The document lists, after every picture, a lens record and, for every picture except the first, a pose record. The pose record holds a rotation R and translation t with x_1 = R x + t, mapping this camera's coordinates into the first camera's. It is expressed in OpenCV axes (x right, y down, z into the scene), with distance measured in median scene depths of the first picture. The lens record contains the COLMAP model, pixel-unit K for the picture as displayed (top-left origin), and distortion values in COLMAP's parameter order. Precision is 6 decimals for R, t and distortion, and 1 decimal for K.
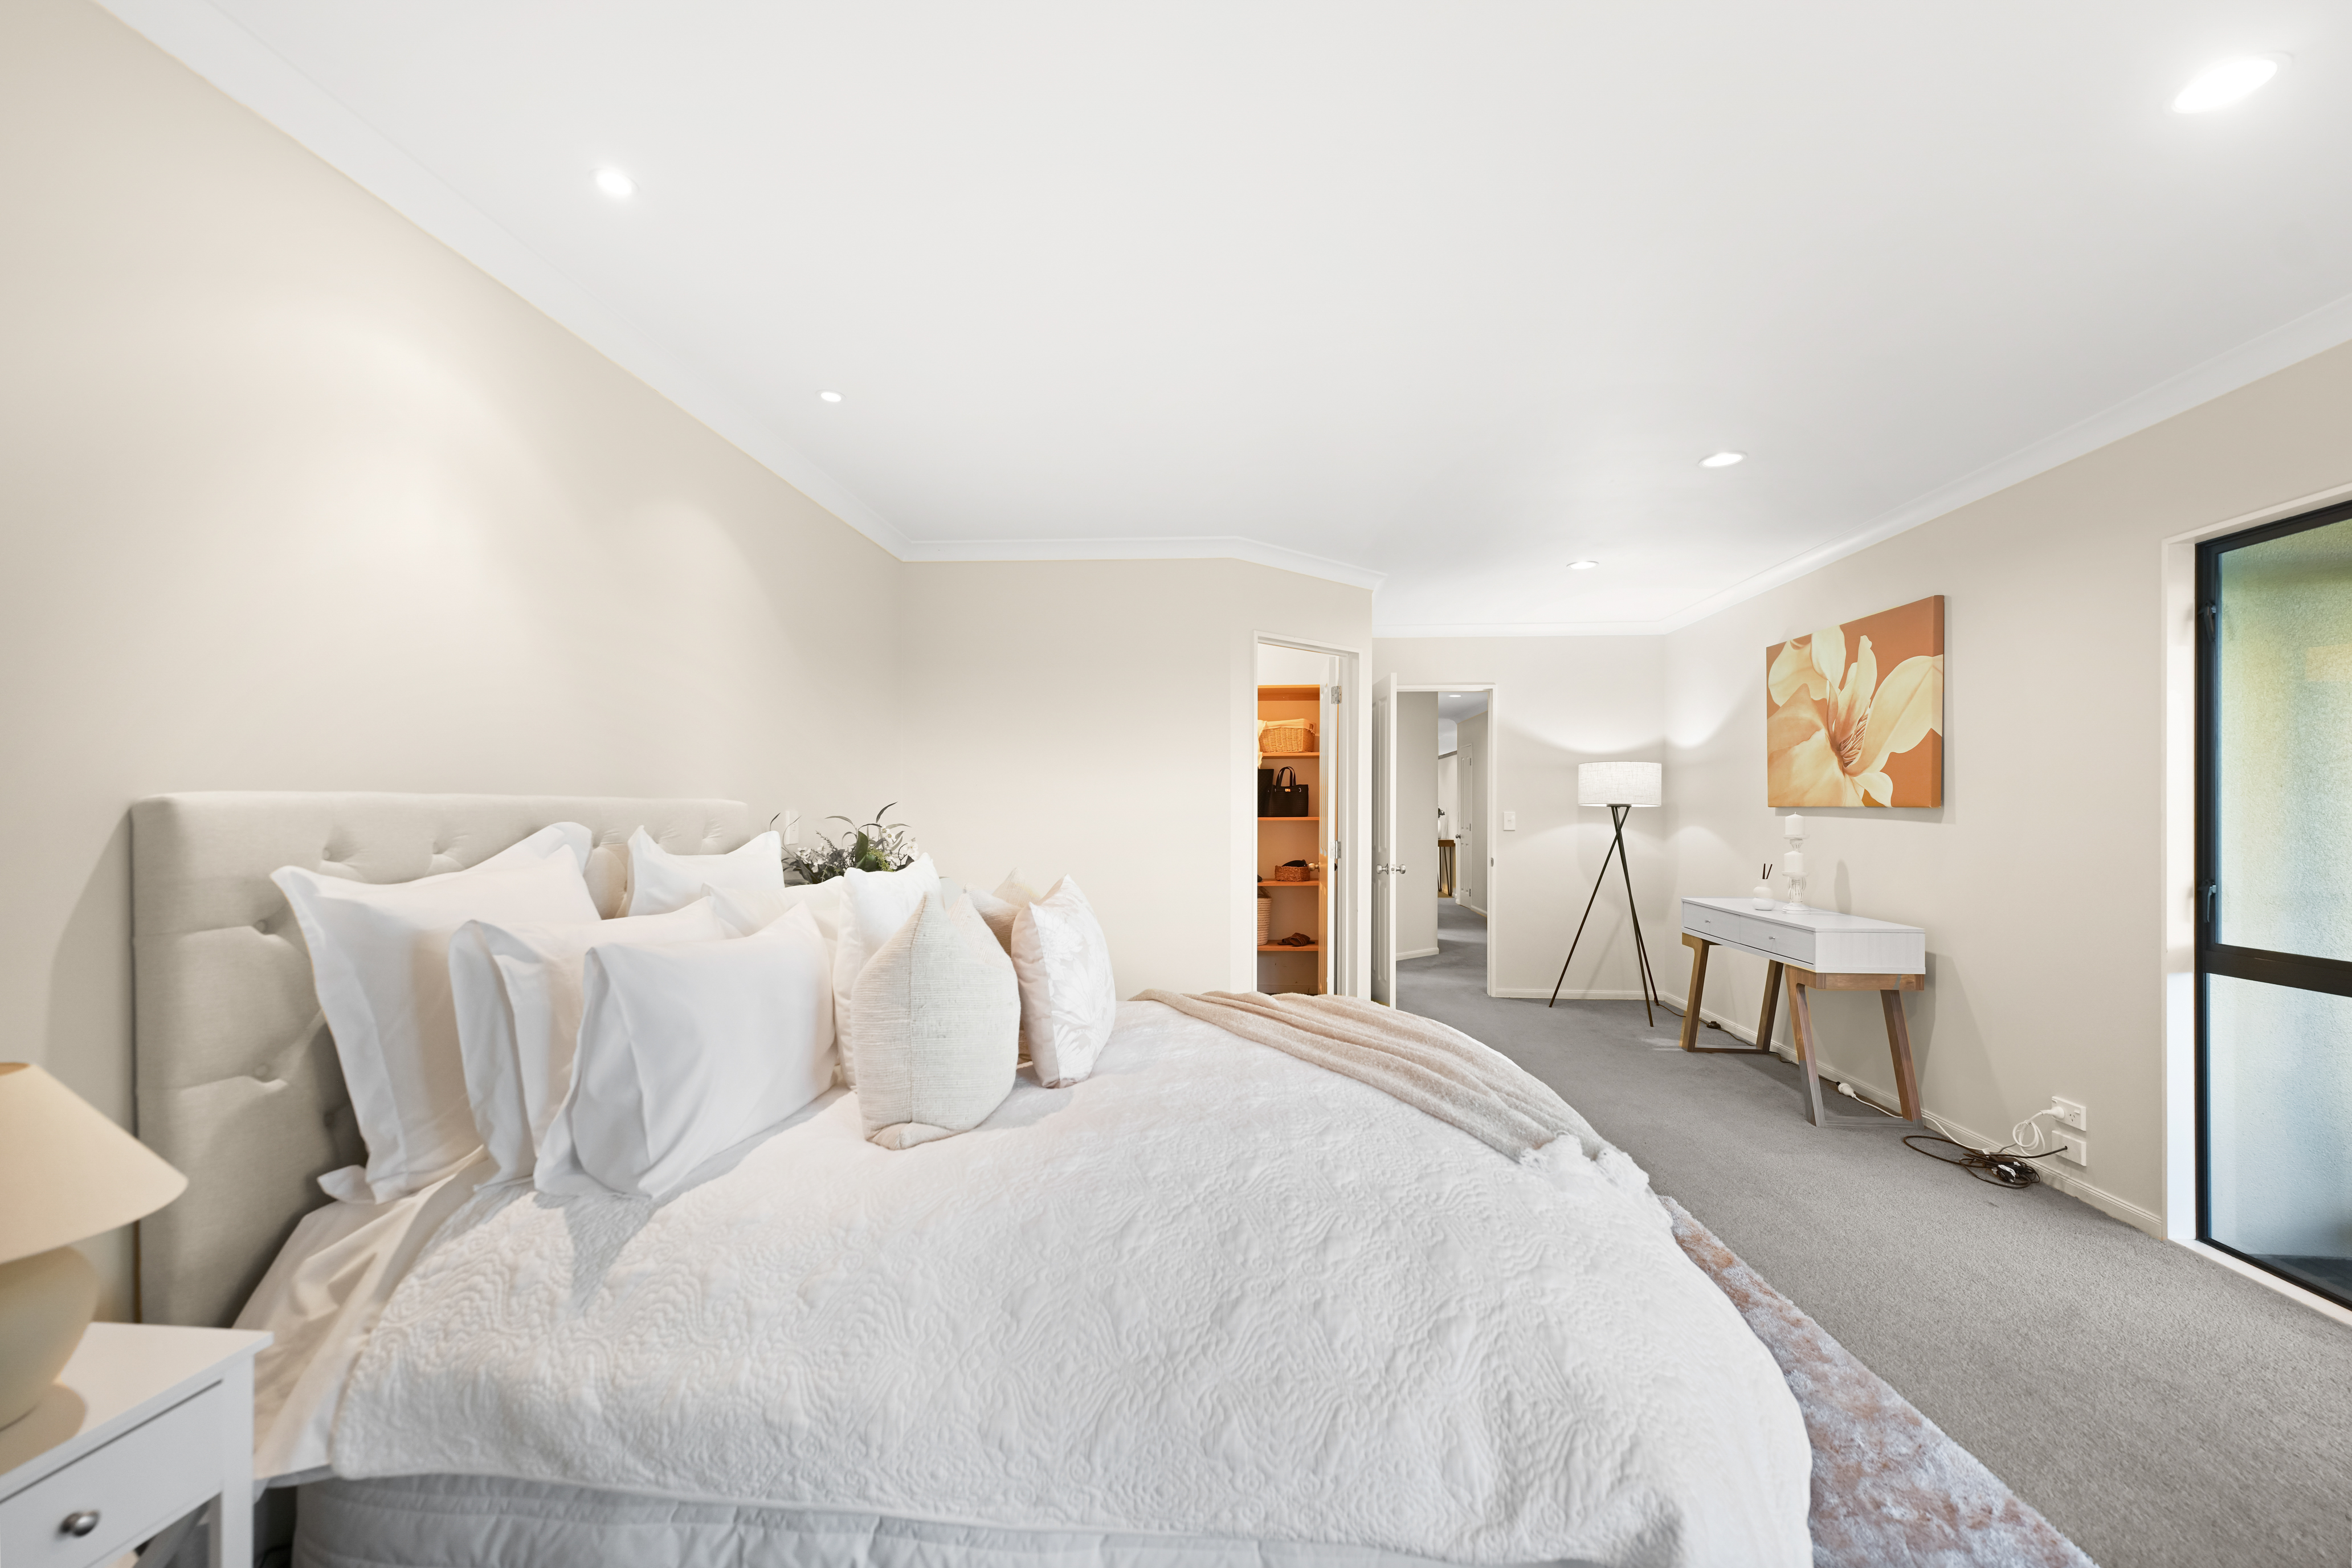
lens RADIAL K [[973.3, 0, 1172.7], [0, 973.3, 807.8], [0, 0, 1]] dist [0.000381, 0.000460]
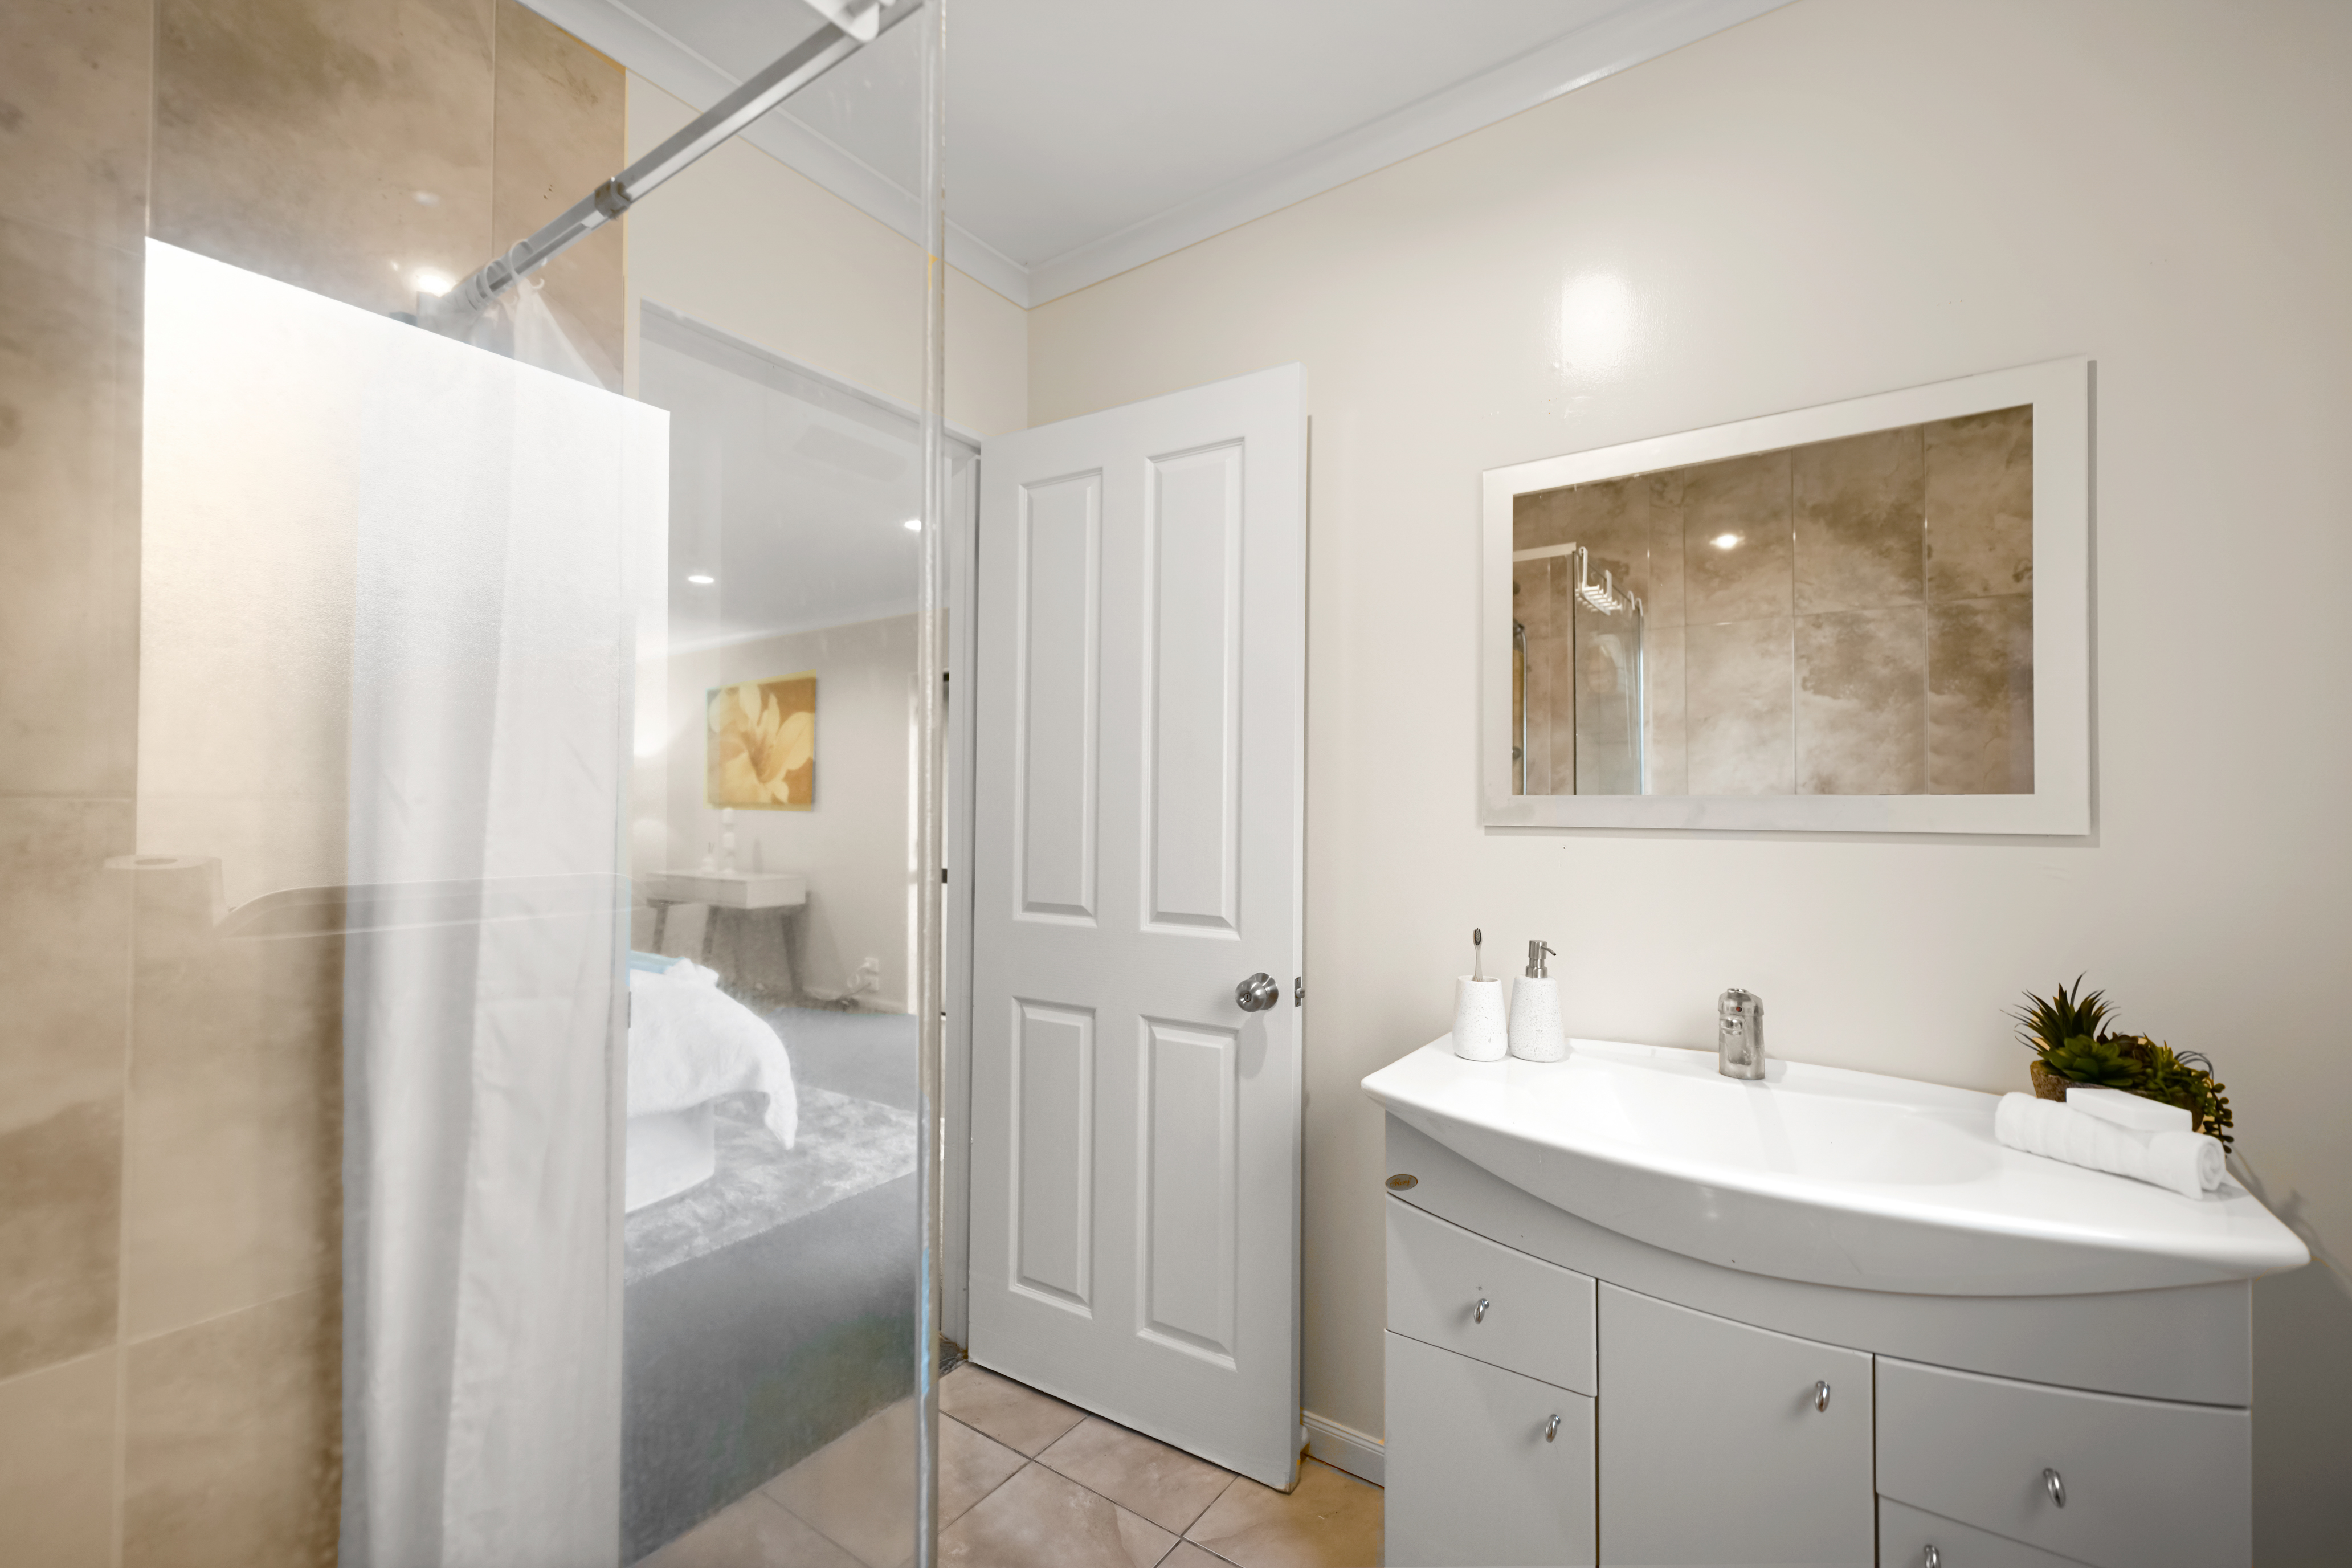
lens RADIAL K [[973.3, 0, 1179.7], [0, 973.3, 796.2], [0, 0, 1]] dist [0.000381, 0.000460]
pose [[0.498292, 0.008452, 0.866968, -0.322372], [0.000165, 0.999952, -0.009843, 0.003475], [-0.867009, 0.005048, 0.498267, -0.352872]]
